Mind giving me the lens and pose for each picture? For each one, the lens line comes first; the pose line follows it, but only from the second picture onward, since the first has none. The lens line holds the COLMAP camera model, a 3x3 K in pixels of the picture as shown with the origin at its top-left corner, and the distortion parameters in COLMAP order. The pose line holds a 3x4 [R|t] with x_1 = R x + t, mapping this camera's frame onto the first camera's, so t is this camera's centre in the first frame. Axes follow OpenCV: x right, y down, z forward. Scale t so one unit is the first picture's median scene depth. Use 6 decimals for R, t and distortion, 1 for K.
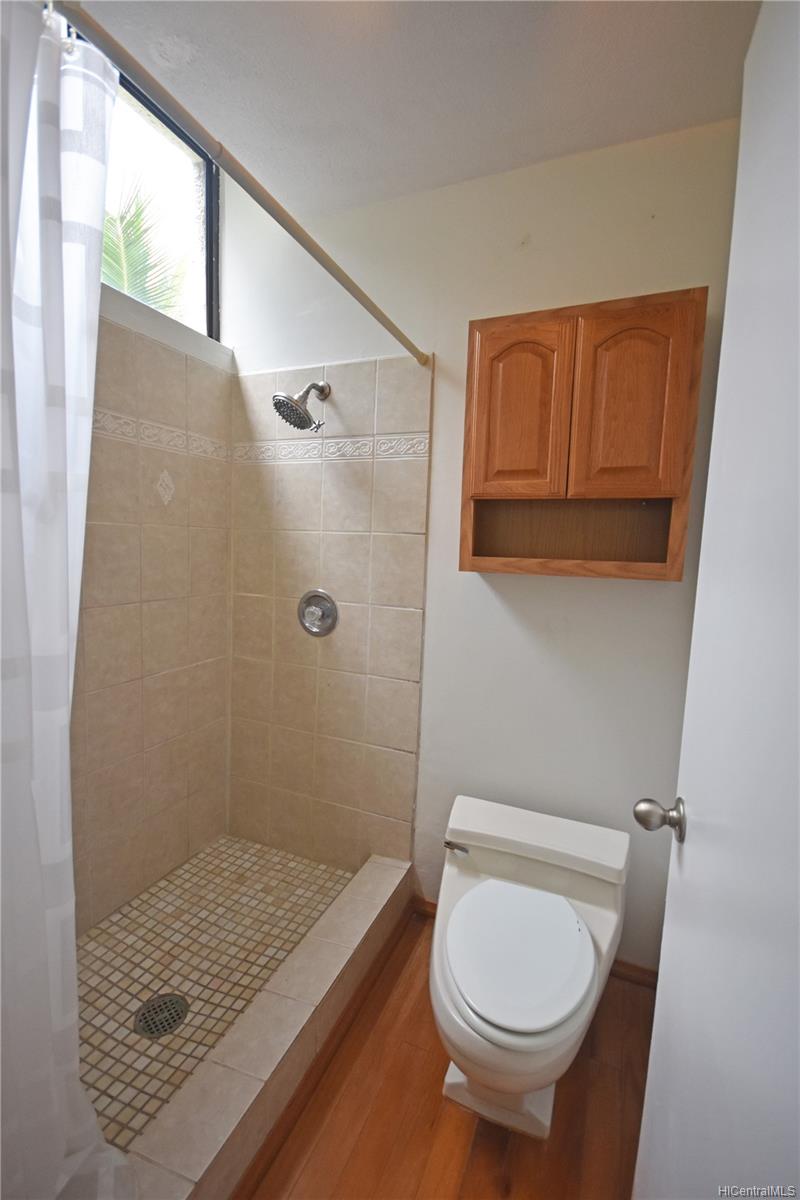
lens RADIAL K [[526.2, 0, 393.7], [0, 526.2, 598.0], [0, 0, 1]] dist [0.002614, -0.005903]
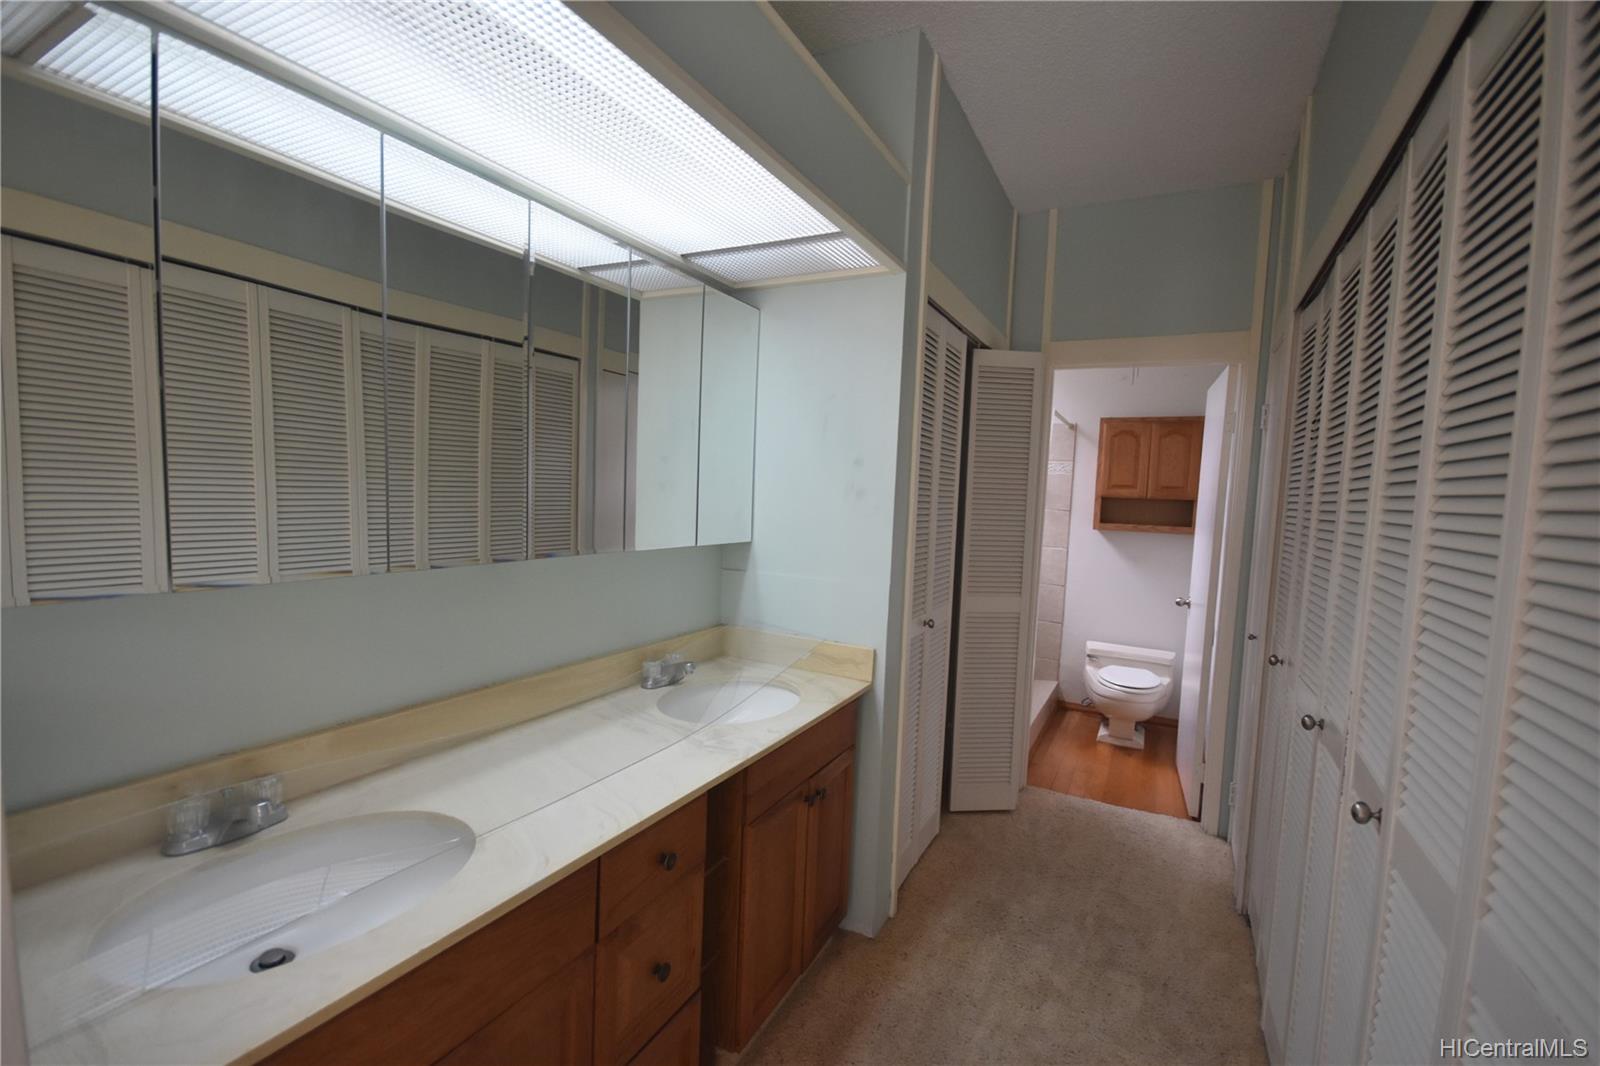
lens RADIAL K [[701.6, 0, 805.9], [0, 701.6, 537.1], [0, 0, 1]] dist [0.002614, -0.005903]
pose [[0.997175, 0.011003, -0.074300, -0.882255], [-0.013403, 0.999402, -0.031883, 0.092215], [0.073905, 0.032789, 0.996726, -2.057292]]
